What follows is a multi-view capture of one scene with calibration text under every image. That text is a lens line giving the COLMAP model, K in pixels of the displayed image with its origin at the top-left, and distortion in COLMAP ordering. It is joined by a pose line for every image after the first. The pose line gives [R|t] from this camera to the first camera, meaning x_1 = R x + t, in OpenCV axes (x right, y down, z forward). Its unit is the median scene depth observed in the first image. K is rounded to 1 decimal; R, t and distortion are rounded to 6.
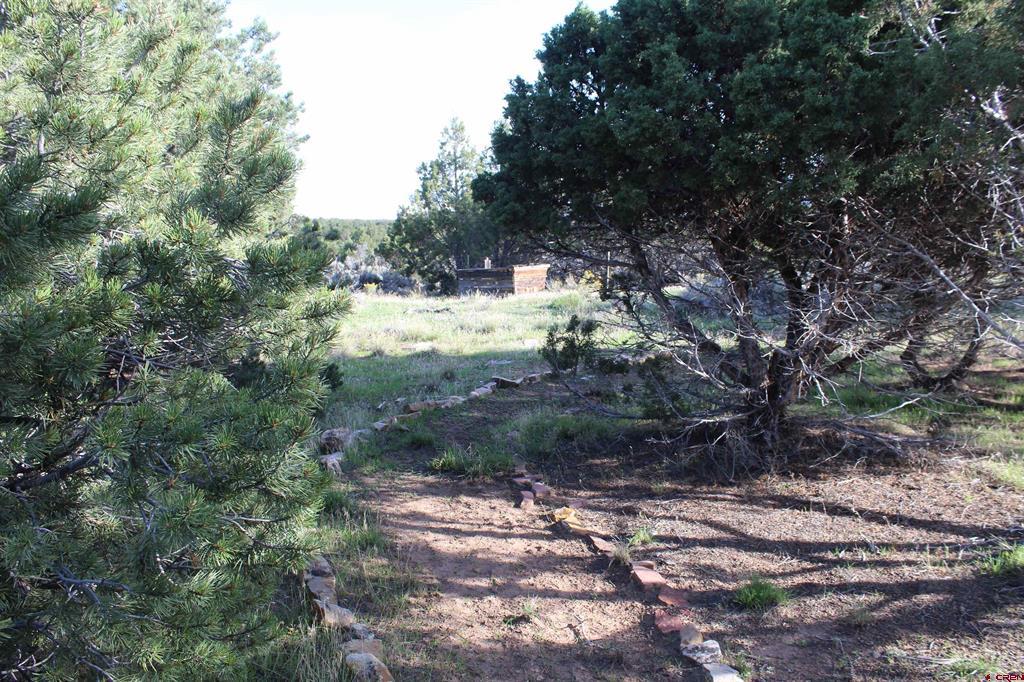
lens RADIAL K [[846.6, 0, 512.0], [0, 846.6, 341.0], [0, 0, 1]] dist [-0.188202, 0.181805]
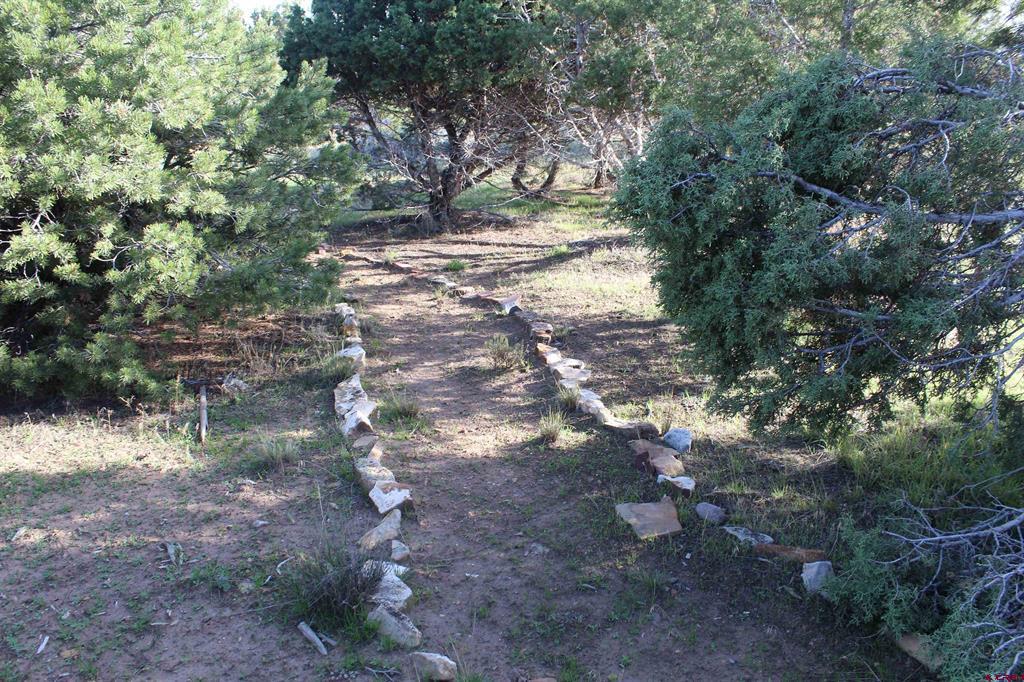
lens RADIAL K [[846.6, 0, 512.0], [0, 846.6, 341.0], [0, 0, 1]] dist [-0.188202, 0.181805]
pose [[0.903125, -0.089925, 0.419856, -0.444757], [0.020471, 0.985729, 0.167090, 0.101308], [-0.428890, -0.142308, 0.892077, -0.937820]]
